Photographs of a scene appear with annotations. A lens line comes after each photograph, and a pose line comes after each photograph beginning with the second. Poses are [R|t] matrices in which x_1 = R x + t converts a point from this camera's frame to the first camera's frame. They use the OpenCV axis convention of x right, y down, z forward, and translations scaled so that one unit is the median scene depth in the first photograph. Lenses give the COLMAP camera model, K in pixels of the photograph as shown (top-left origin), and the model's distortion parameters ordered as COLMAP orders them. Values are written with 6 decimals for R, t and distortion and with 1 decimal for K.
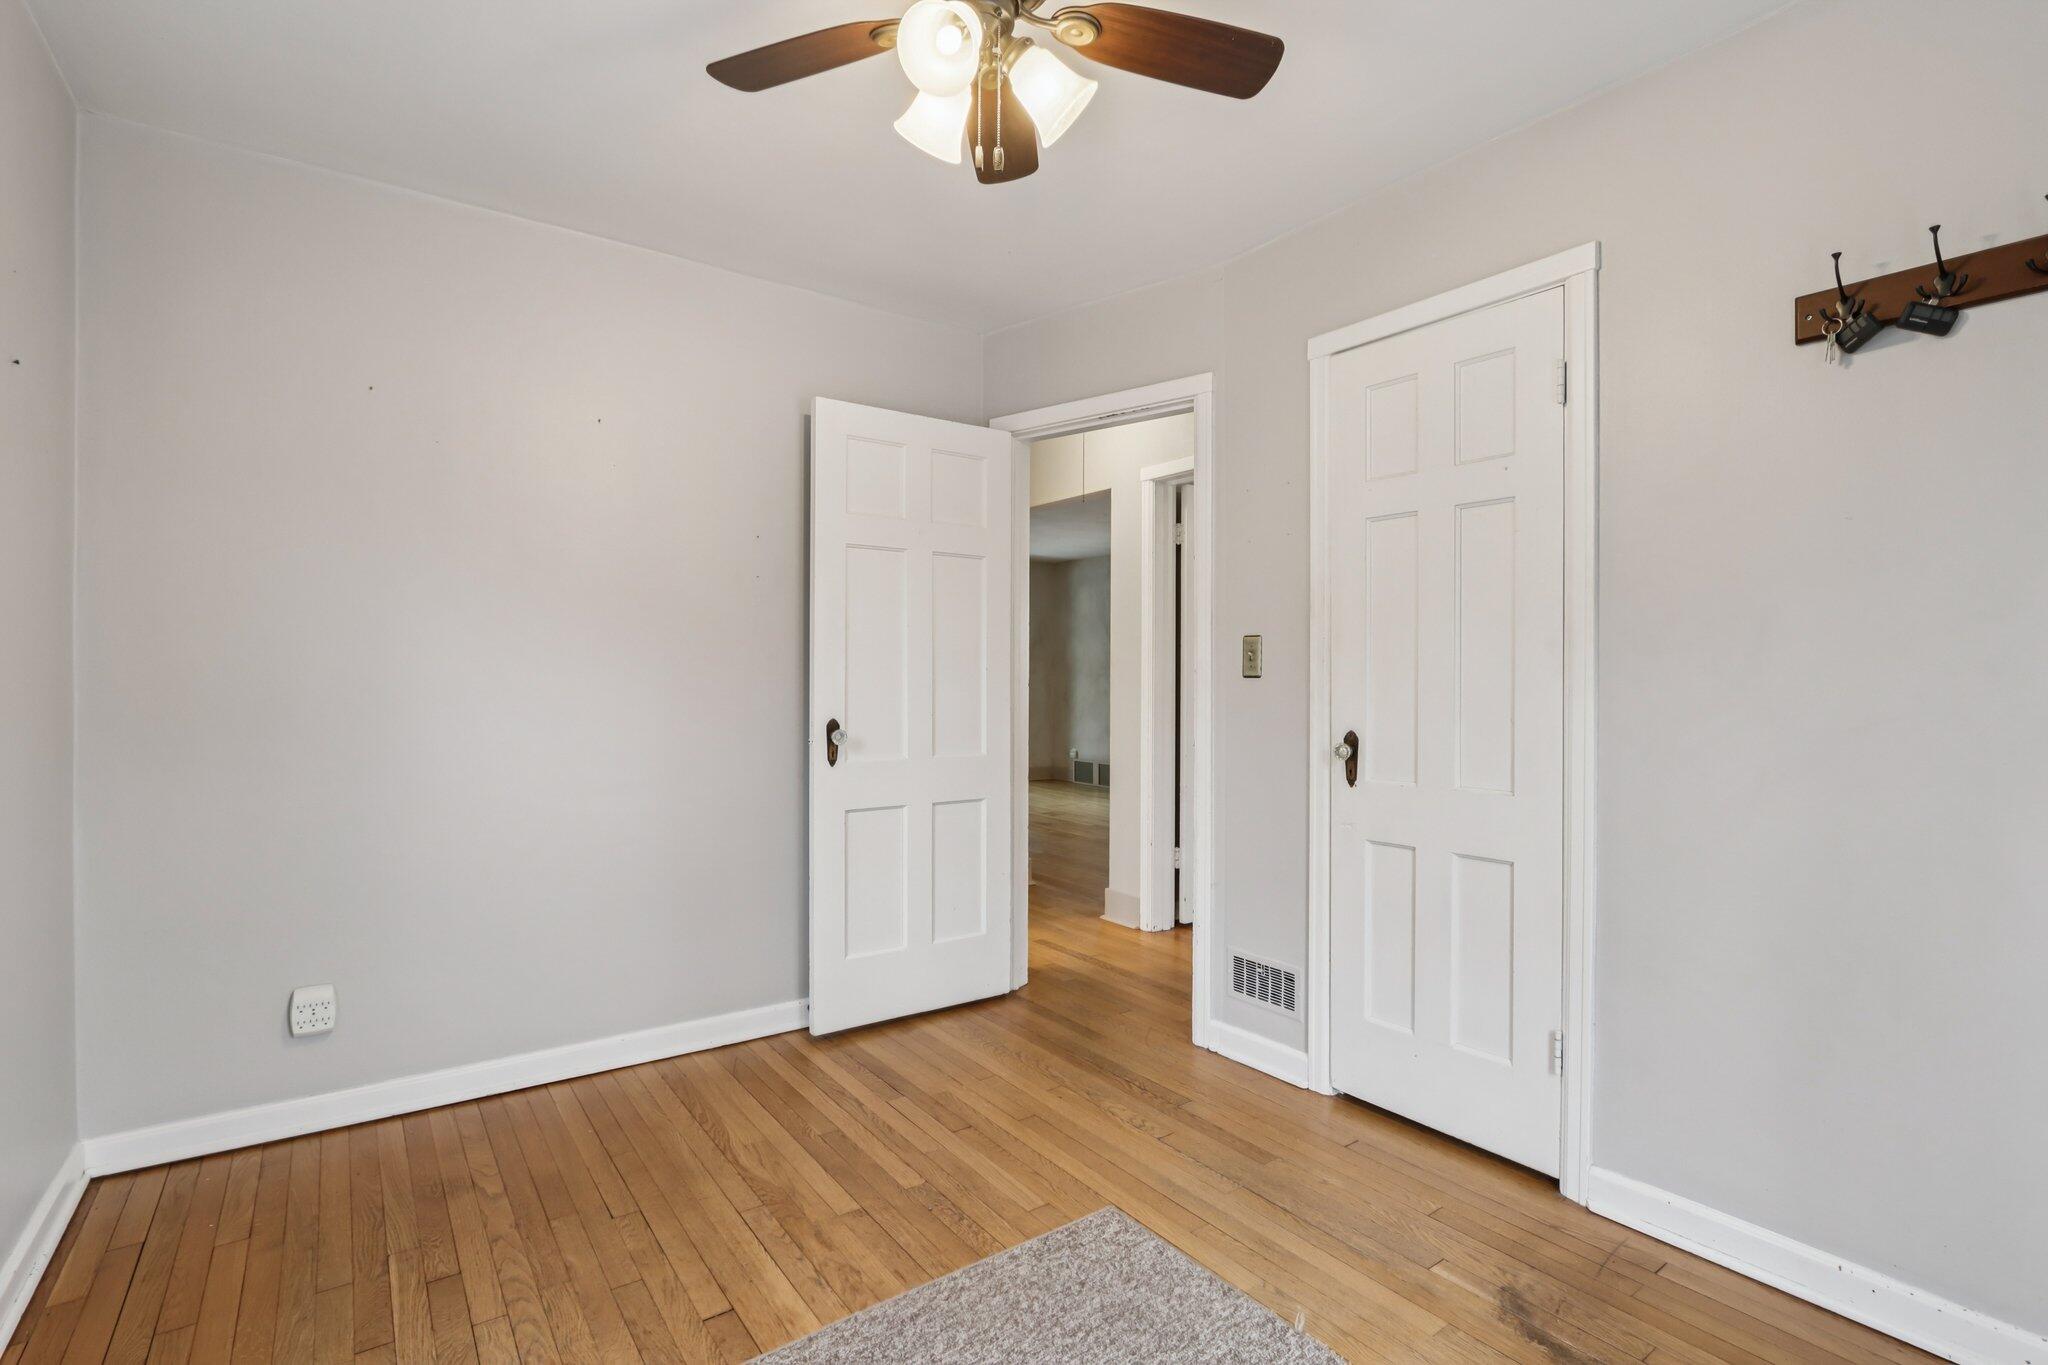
lens RADIAL K [[954.4, 0, 1017.7], [0, 954.4, 680.6], [0, 0, 1]] dist [-0.021824, 0.004423]
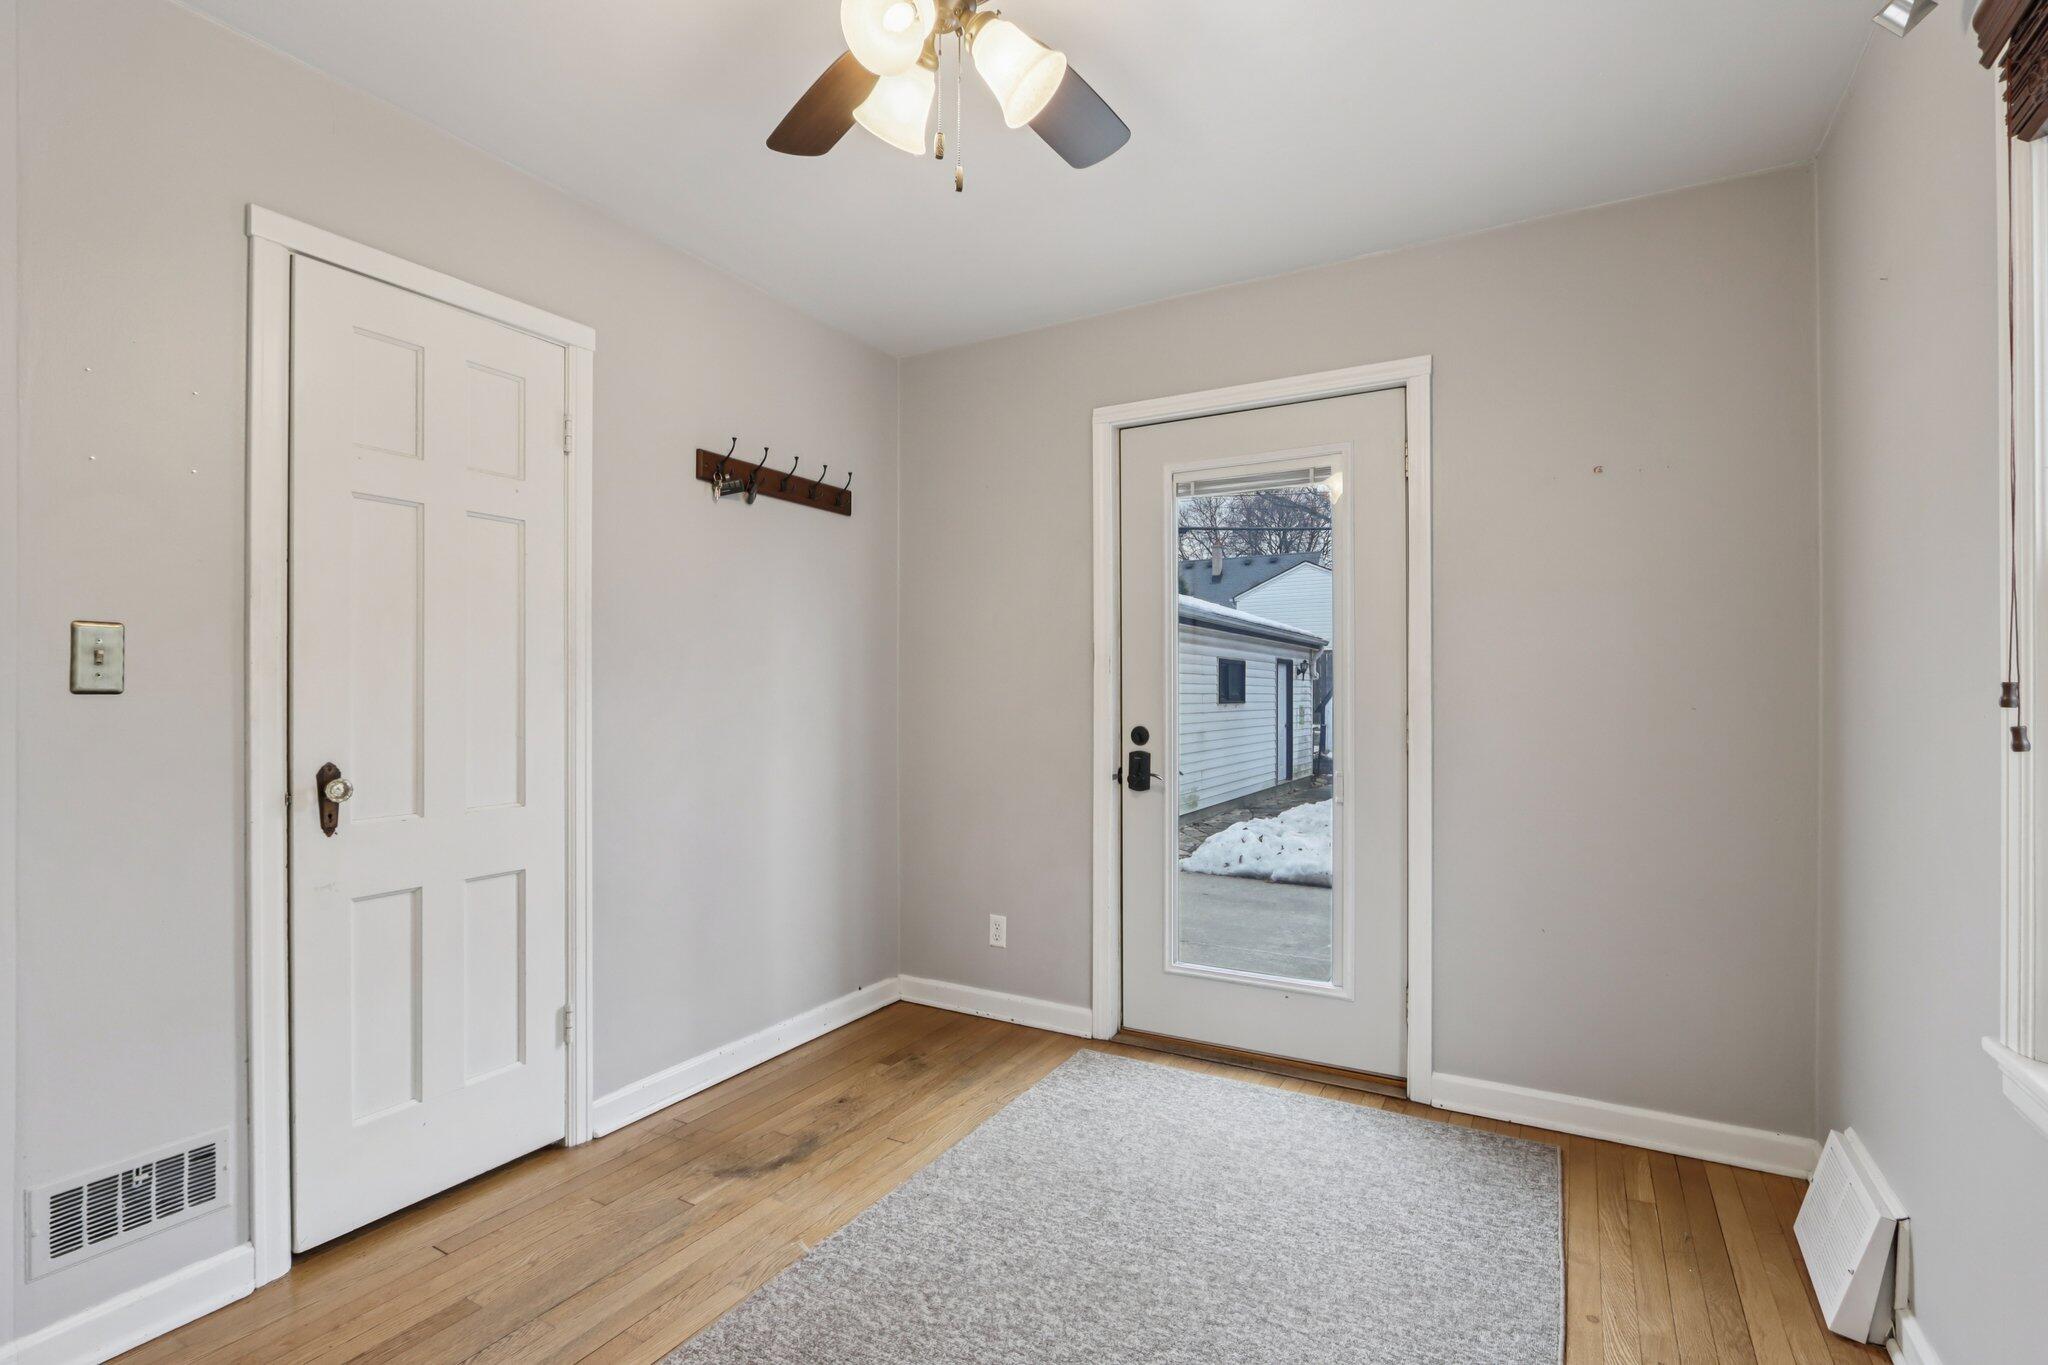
lens RADIAL K [[954.4, 0, 1027.6], [0, 954.4, 688.1], [0, 0, 1]] dist [-0.021824, 0.004423]
pose [[-0.417695, 0.001626, 0.908586, -0.690104], [0.001384, 0.999998, -0.001153, -0.007350], [-0.908586, 0.000776, -0.417697, 0.971127]]
